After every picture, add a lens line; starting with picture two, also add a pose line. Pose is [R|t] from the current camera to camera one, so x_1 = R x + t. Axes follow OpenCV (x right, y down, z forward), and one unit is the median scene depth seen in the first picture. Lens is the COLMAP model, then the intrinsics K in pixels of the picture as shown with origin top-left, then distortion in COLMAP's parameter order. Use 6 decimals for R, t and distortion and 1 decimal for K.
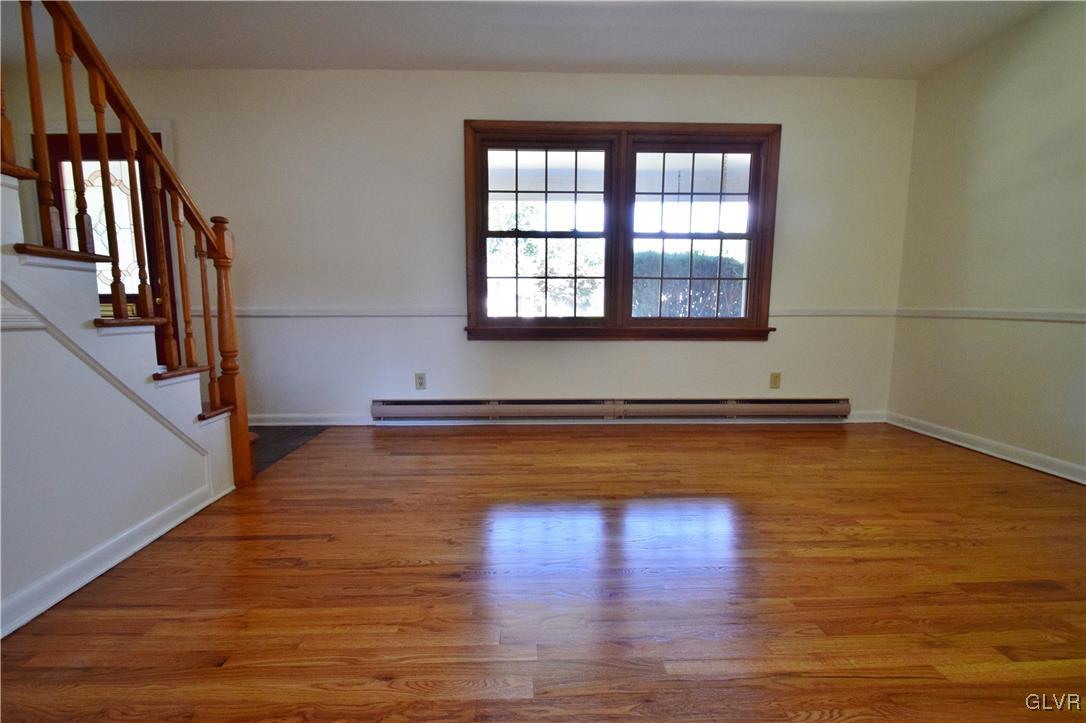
lens RADIAL K [[485.4, 0, 543.0], [0, 485.4, 361.5], [0, 0, 1]] dist [0.001846, 0.000088]
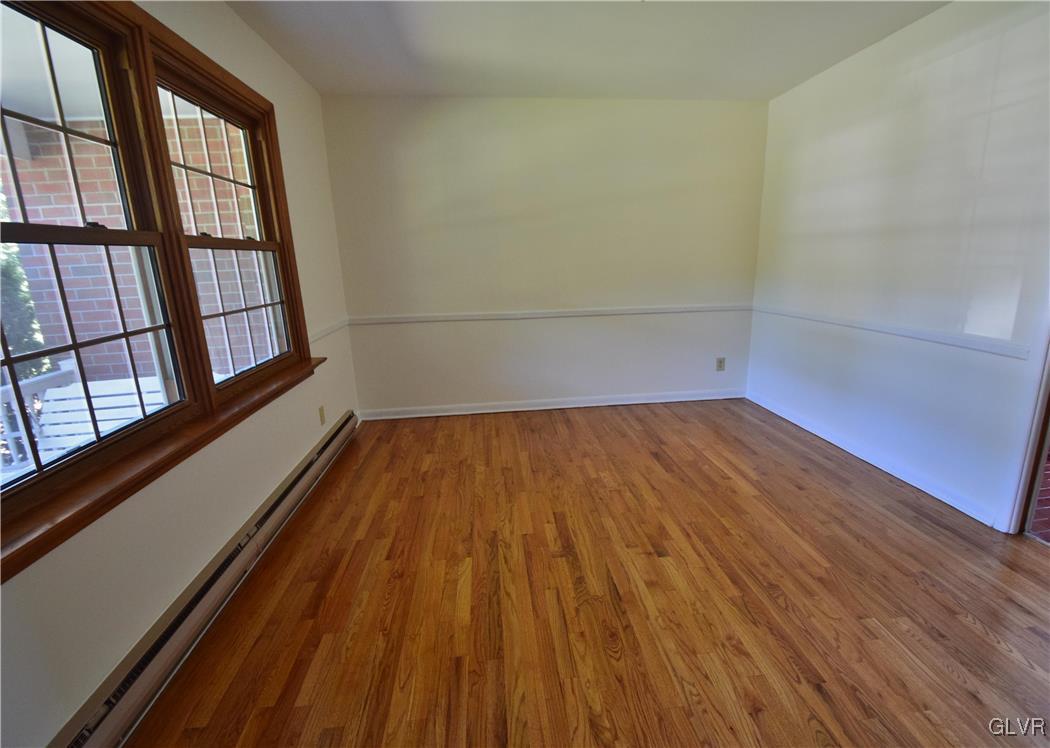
lens RADIAL K [[518.3, 0, 528.6], [0, 518.3, 340.4], [0, 0, 1]] dist [-0.001520, -0.000404]
pose [[-0.081393, -0.161353, 0.983535, -0.612693], [0.124563, 0.977425, 0.170659, -0.278432], [-0.988868, 0.136403, -0.059457, 0.919073]]
